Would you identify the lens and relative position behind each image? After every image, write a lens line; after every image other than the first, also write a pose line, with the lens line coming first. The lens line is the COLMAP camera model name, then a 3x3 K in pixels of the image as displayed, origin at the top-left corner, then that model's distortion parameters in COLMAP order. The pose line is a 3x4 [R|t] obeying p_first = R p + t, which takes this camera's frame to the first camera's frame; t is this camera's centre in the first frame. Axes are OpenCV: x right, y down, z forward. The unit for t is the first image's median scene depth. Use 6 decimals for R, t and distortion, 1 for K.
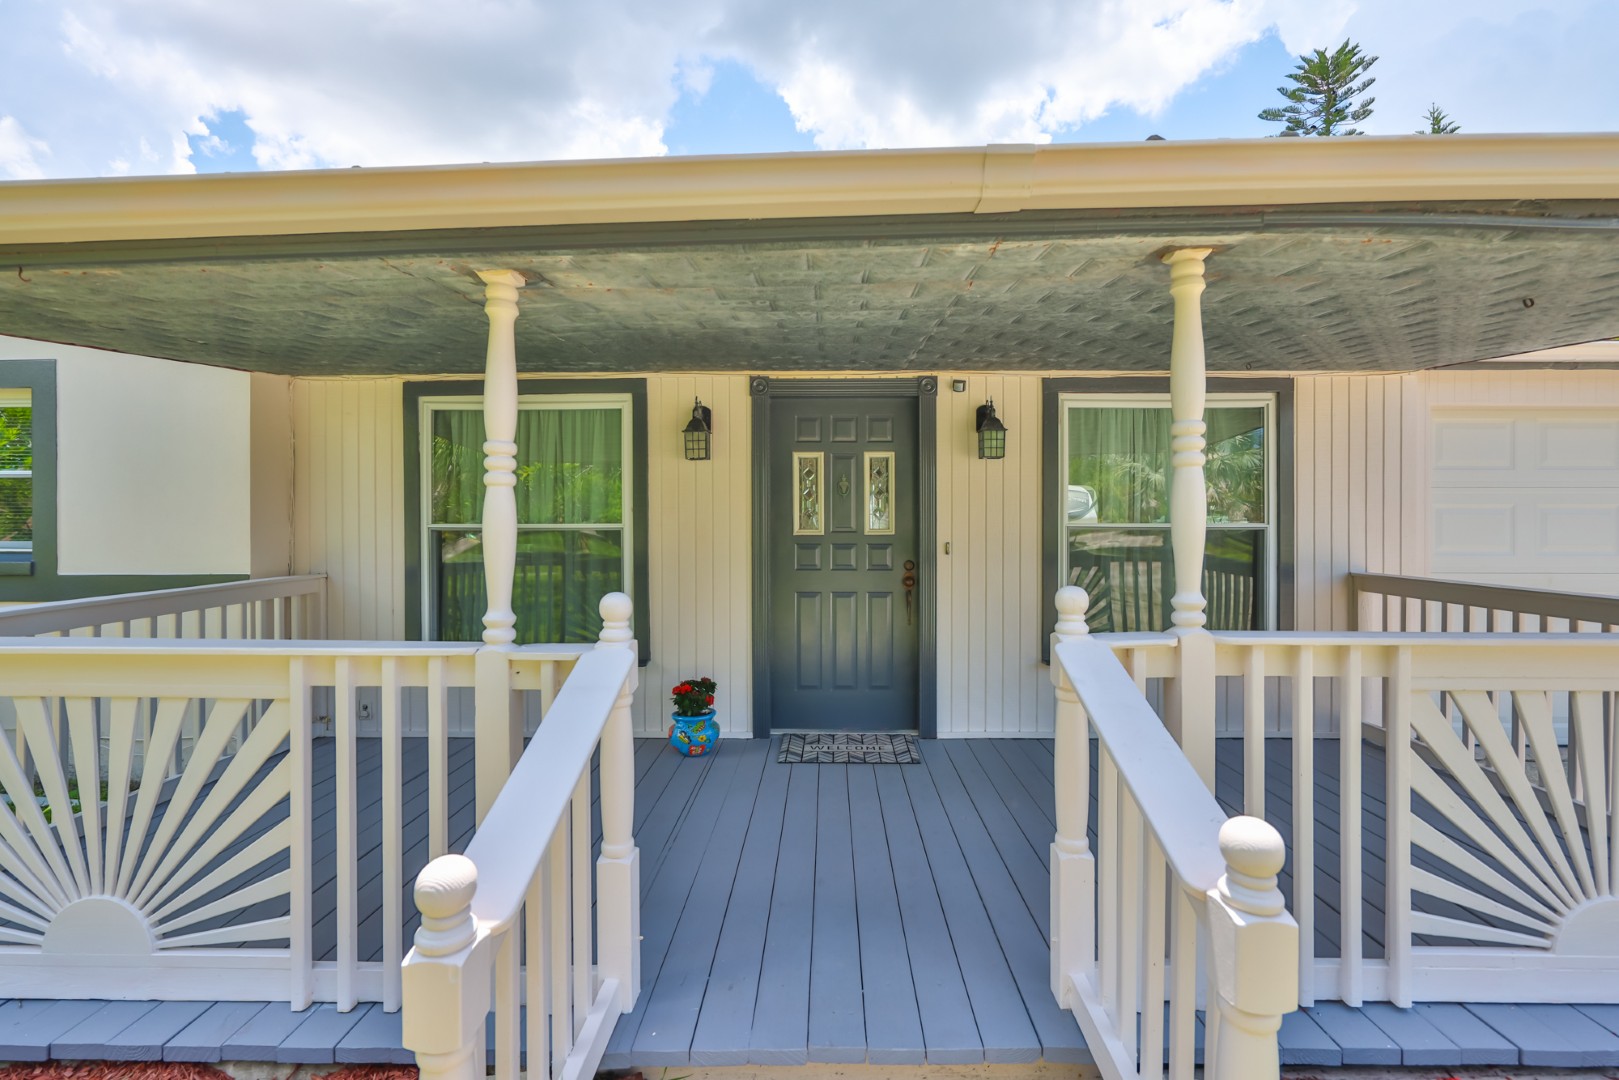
lens RADIAL K [[686.7, 0, 810.6], [0, 686.7, 533.5], [0, 0, 1]] dist [0.000460, -0.000024]
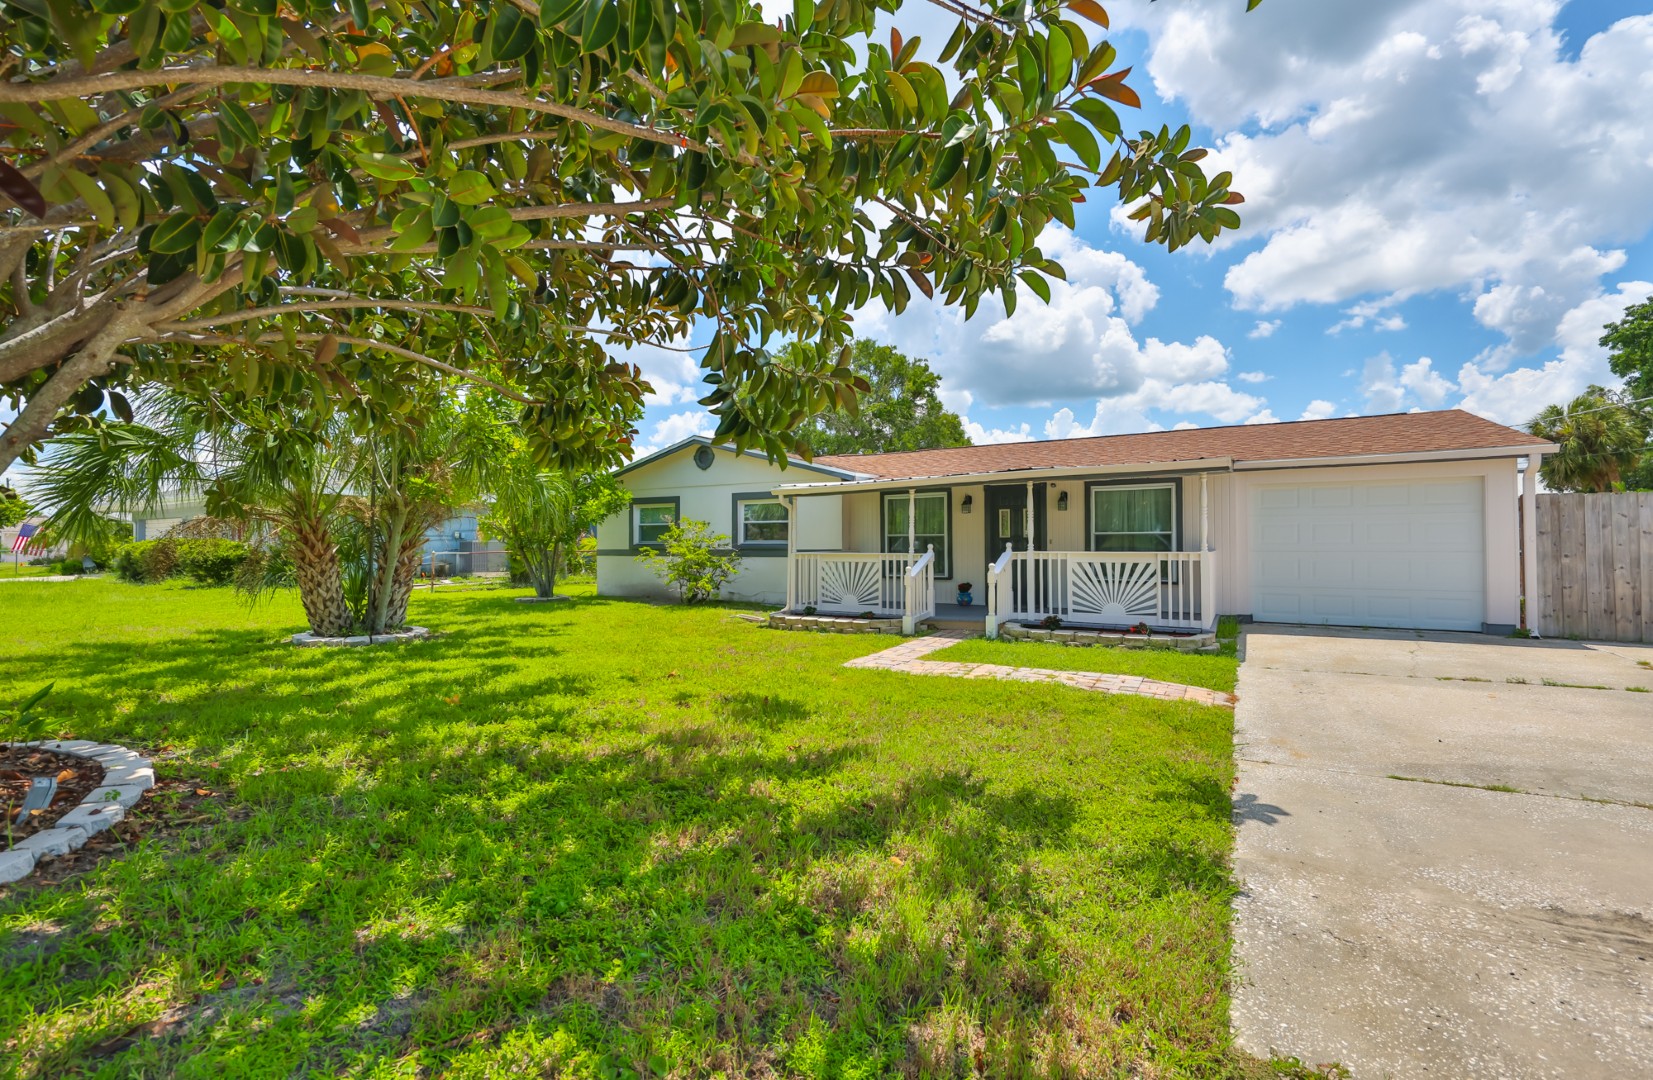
lens RADIAL K [[706.4, 0, 826.9], [0, 706.4, 543.7], [0, 0, 1]] dist [0.001273, 0.000108]
pose [[0.871222, -0.003628, -0.490875, 0.861917], [-0.002149, 0.999935, -0.011204, 0.068835], [0.490884, 0.010816, 0.871158, -2.114690]]
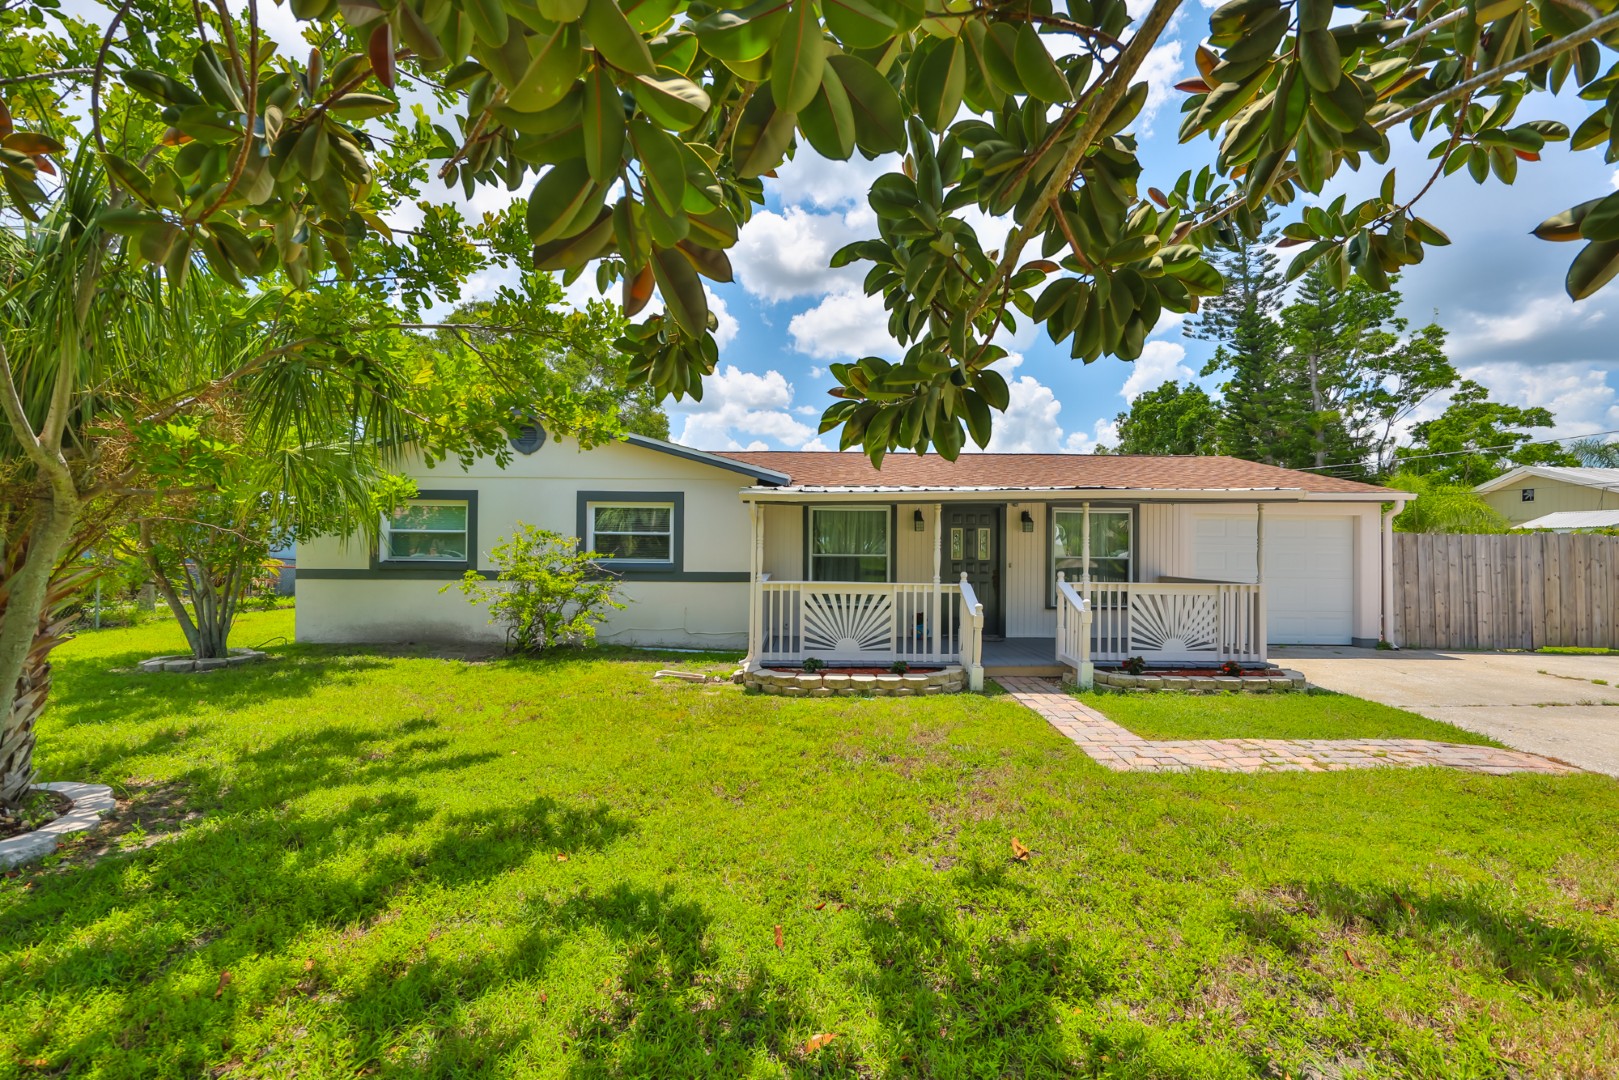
lens RADIAL K [[686.7, 0, 804.2], [0, 686.7, 538.5], [0, 0, 1]] dist [0.000460, -0.000024]
pose [[0.999640, 0.009445, 0.025098, -0.679016], [-0.008791, 0.999622, -0.026046, -0.004917], [-0.025334, 0.025816, 0.999346, -1.666242]]
